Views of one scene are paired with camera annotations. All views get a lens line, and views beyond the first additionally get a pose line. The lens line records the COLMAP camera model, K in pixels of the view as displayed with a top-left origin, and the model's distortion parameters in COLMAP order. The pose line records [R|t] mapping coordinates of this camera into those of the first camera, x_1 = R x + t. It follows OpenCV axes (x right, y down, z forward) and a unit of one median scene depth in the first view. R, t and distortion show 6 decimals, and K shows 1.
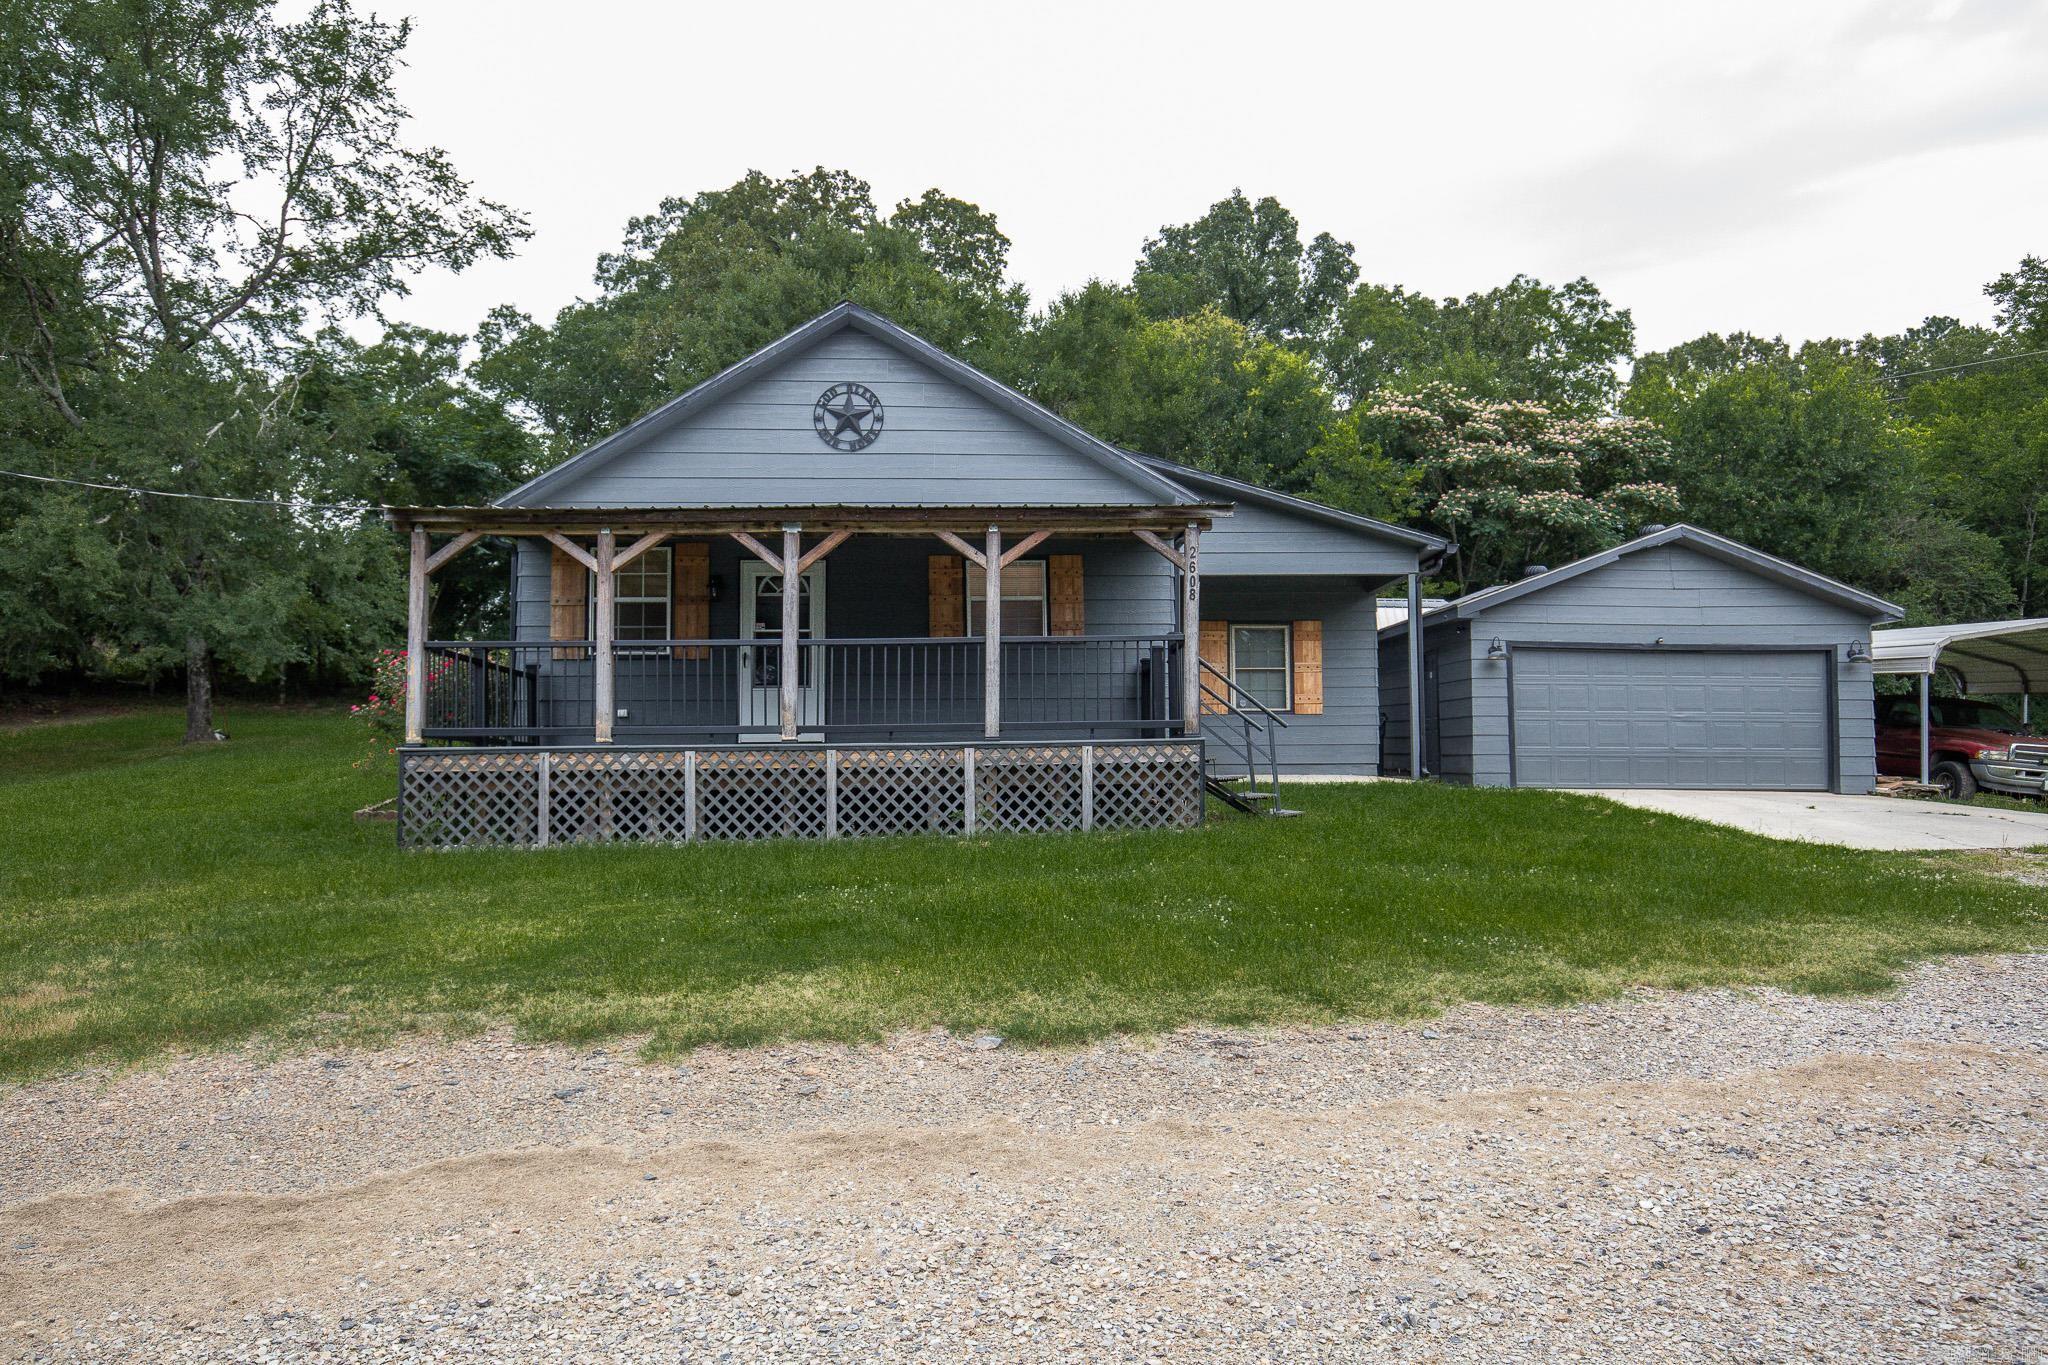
lens RADIAL K [[1333.9, 0, 1024.0], [0, 1333.9, 682.5], [0, 0, 1]] dist [-0.011650, 0.003433]
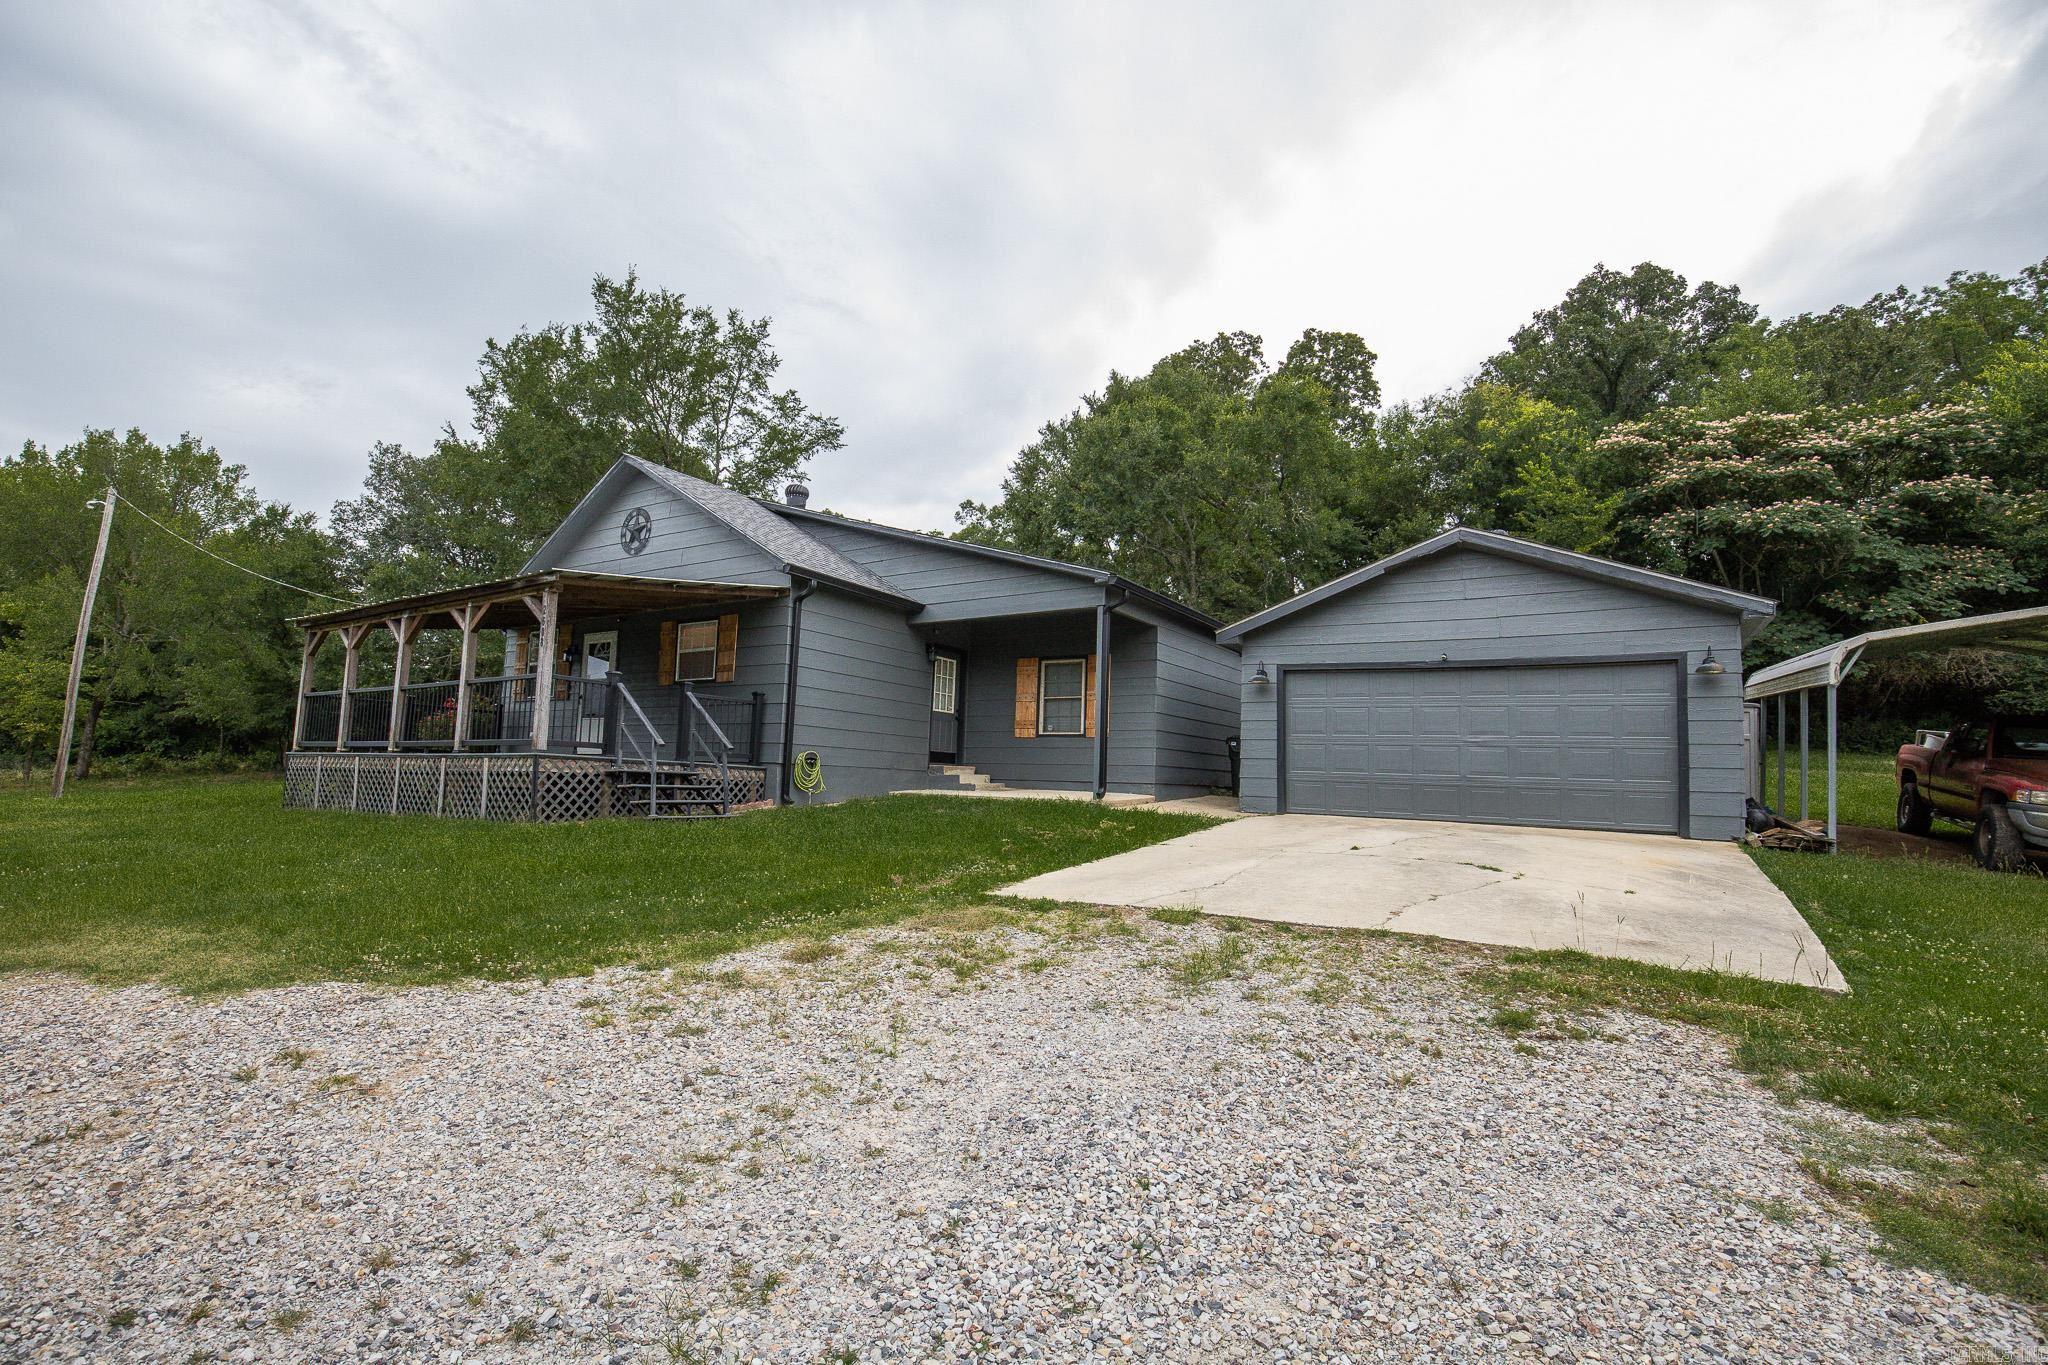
lens RADIAL K [[938.9, 0, 1009.8], [0, 938.9, 691.8], [0, 0, 1]] dist [-0.042152, 0.009434]
pose [[0.816409, -0.024500, -0.576954, 0.655644], [0.009684, 0.999540, -0.028742, 0.008197], [0.577392, 0.017878, 0.816271, 0.338148]]
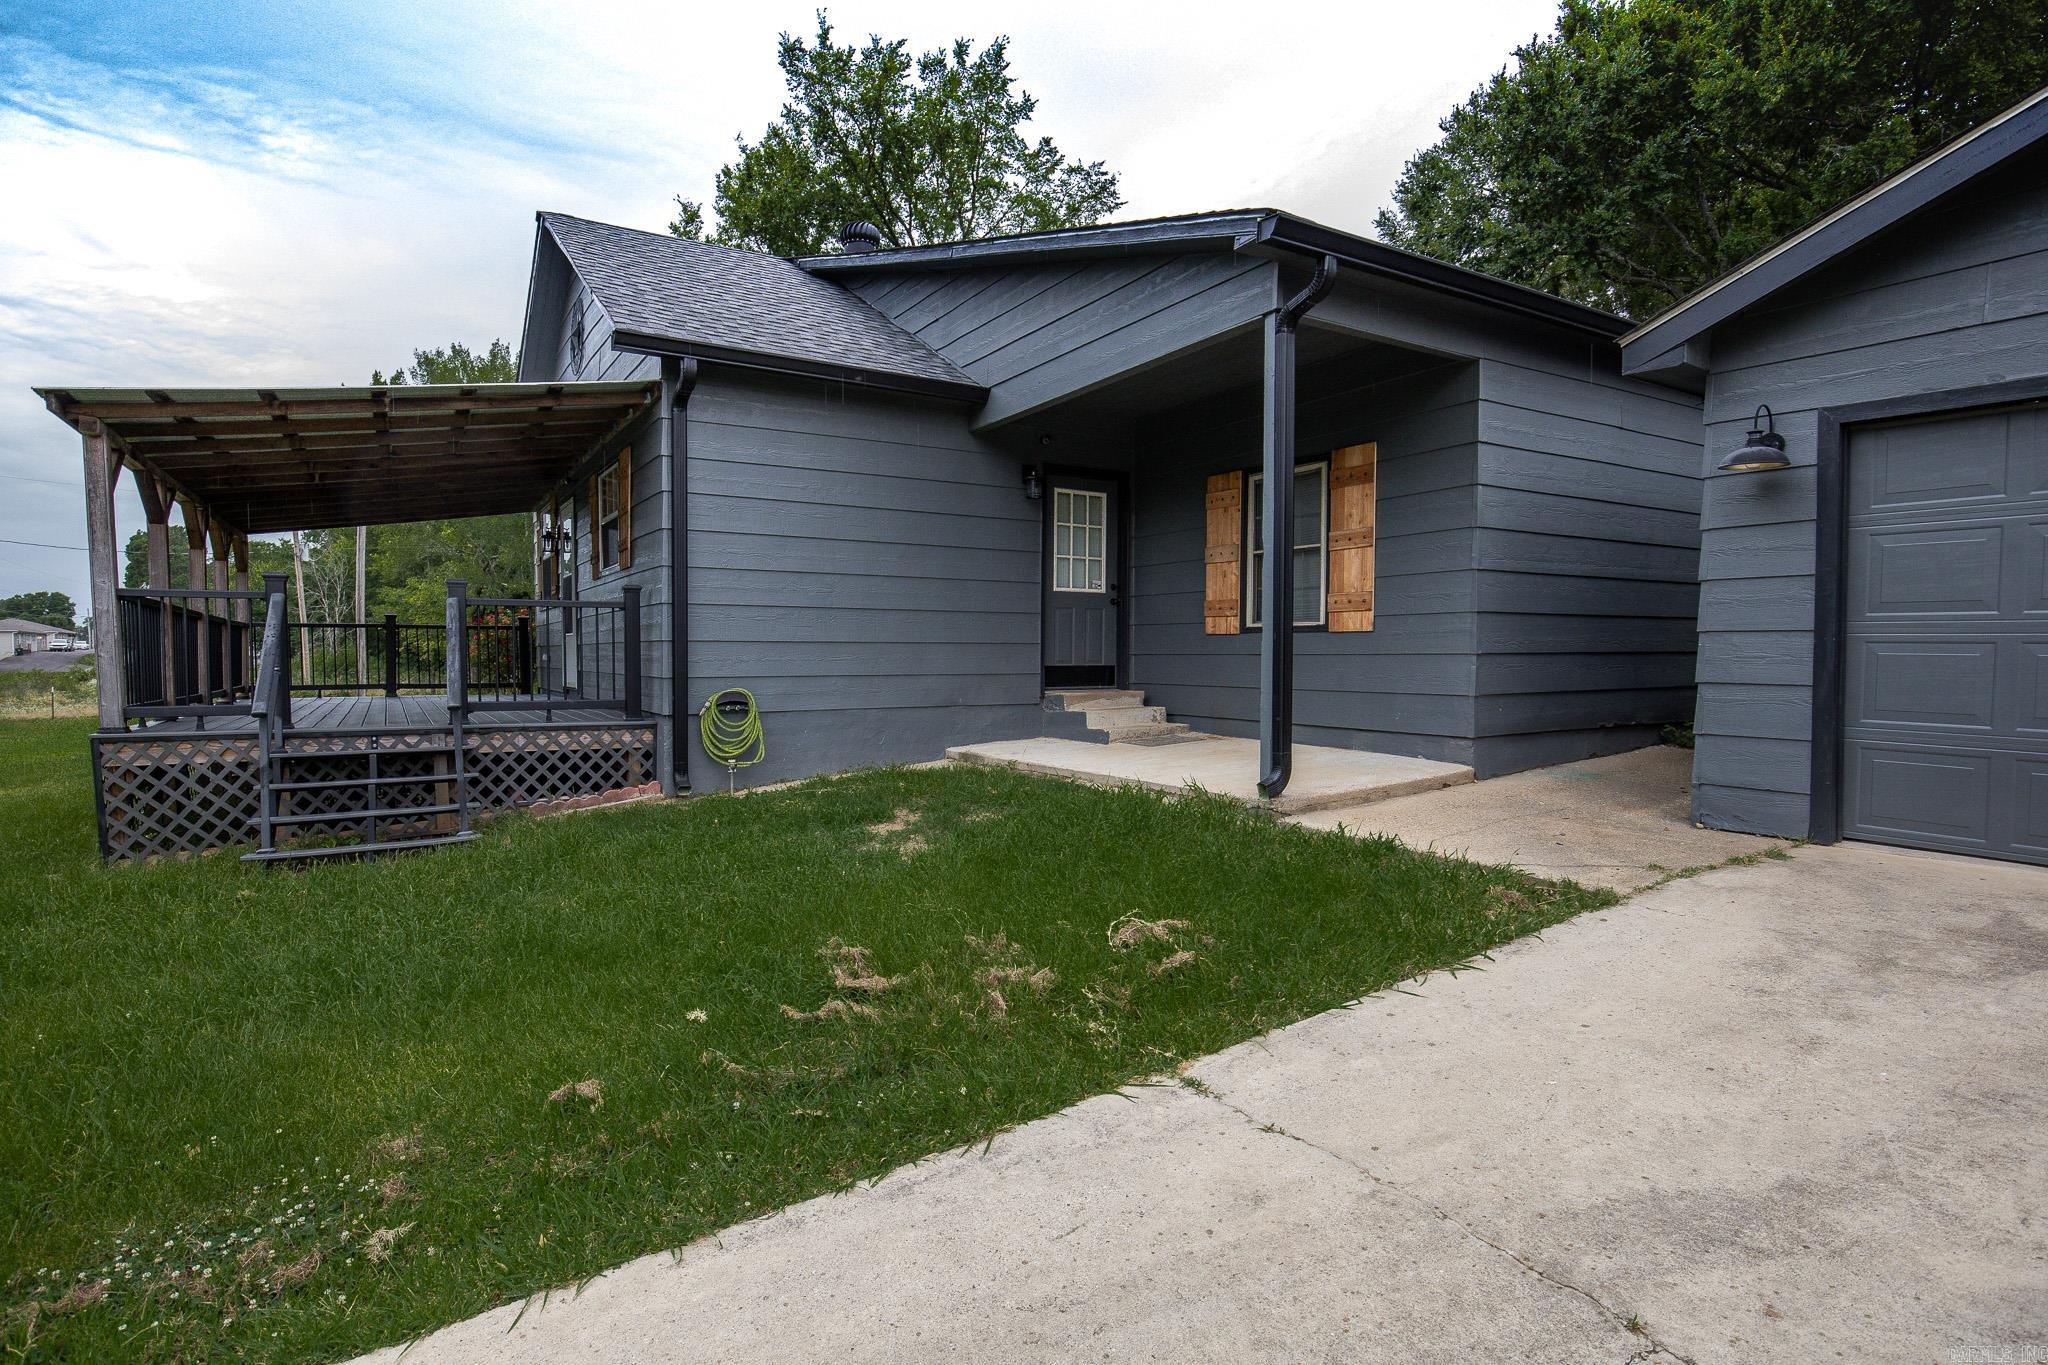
lens RADIAL K [[1032.2, 0, 1009.5], [0, 1032.2, 695.0], [0, 0, 1]] dist [-0.033112, 0.009479]
pose [[0.479667, 0.044519, -0.876321, 0.535956], [0.068911, 0.993716, 0.088203, 0.004503], [0.874741, -0.102696, 0.473585, 0.749069]]
